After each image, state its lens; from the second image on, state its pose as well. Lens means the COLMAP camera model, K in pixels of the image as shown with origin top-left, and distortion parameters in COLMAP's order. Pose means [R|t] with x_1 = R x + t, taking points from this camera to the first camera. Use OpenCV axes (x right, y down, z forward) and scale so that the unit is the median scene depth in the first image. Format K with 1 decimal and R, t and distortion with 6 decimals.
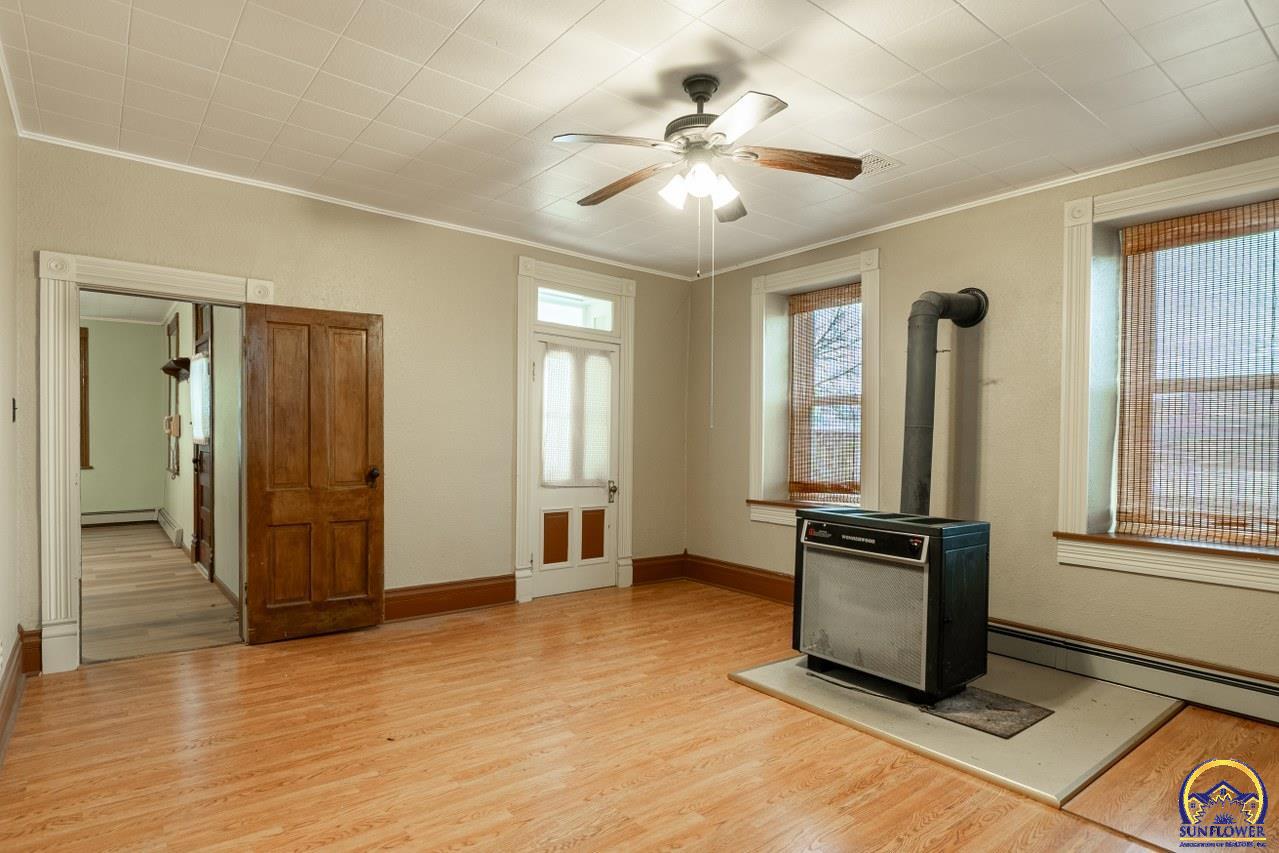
lens RADIAL K [[694.4, 0, 636.8], [0, 694.4, 436.1], [0, 0, 1]] dist [0.001107, -0.001202]
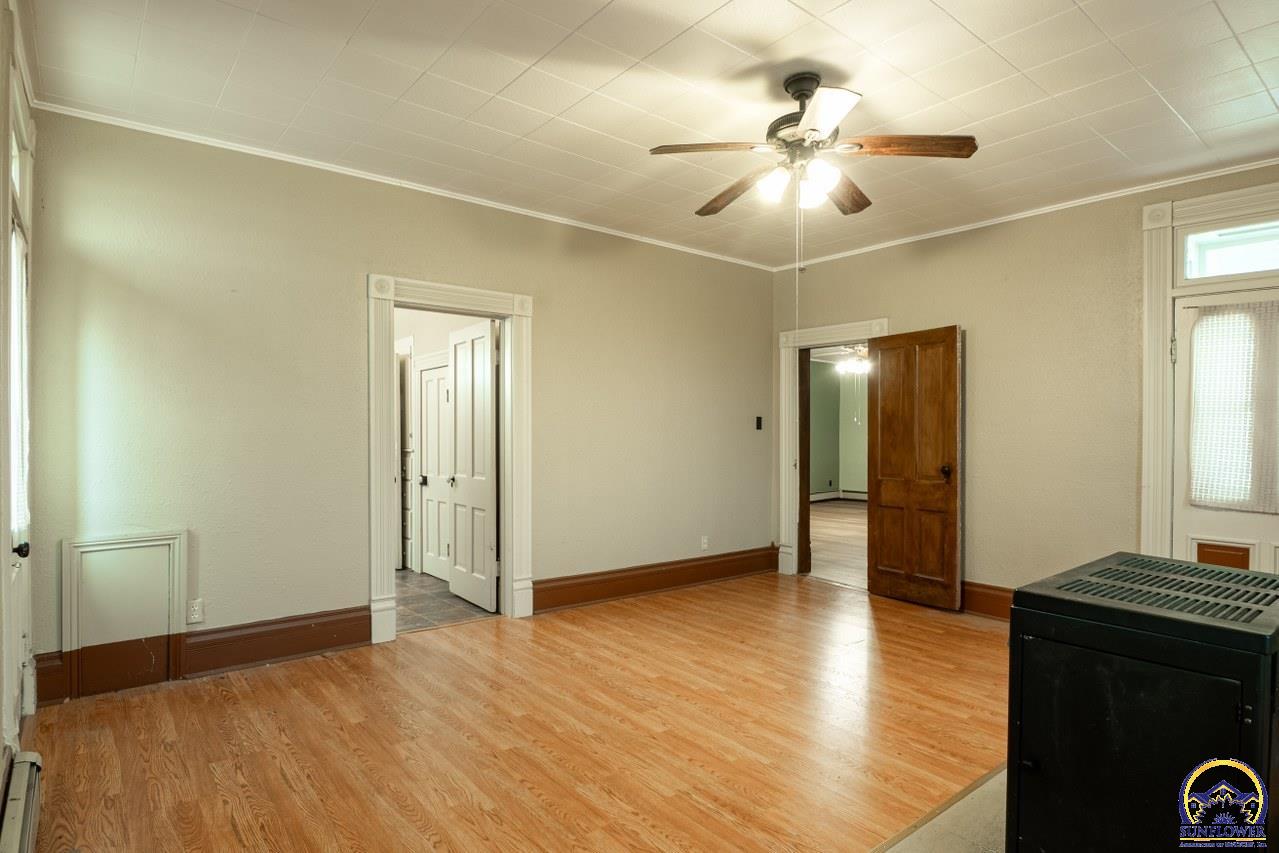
lens RADIAL K [[694.4, 0, 637.1], [0, 694.4, 430.6], [0, 0, 1]] dist [0.001107, -0.001202]
pose [[-0.004995, -0.018089, -0.999824, 0.776558], [-0.006283, 0.999817, -0.018057, 0.013961], [0.999968, 0.006192, -0.005108, 0.544958]]
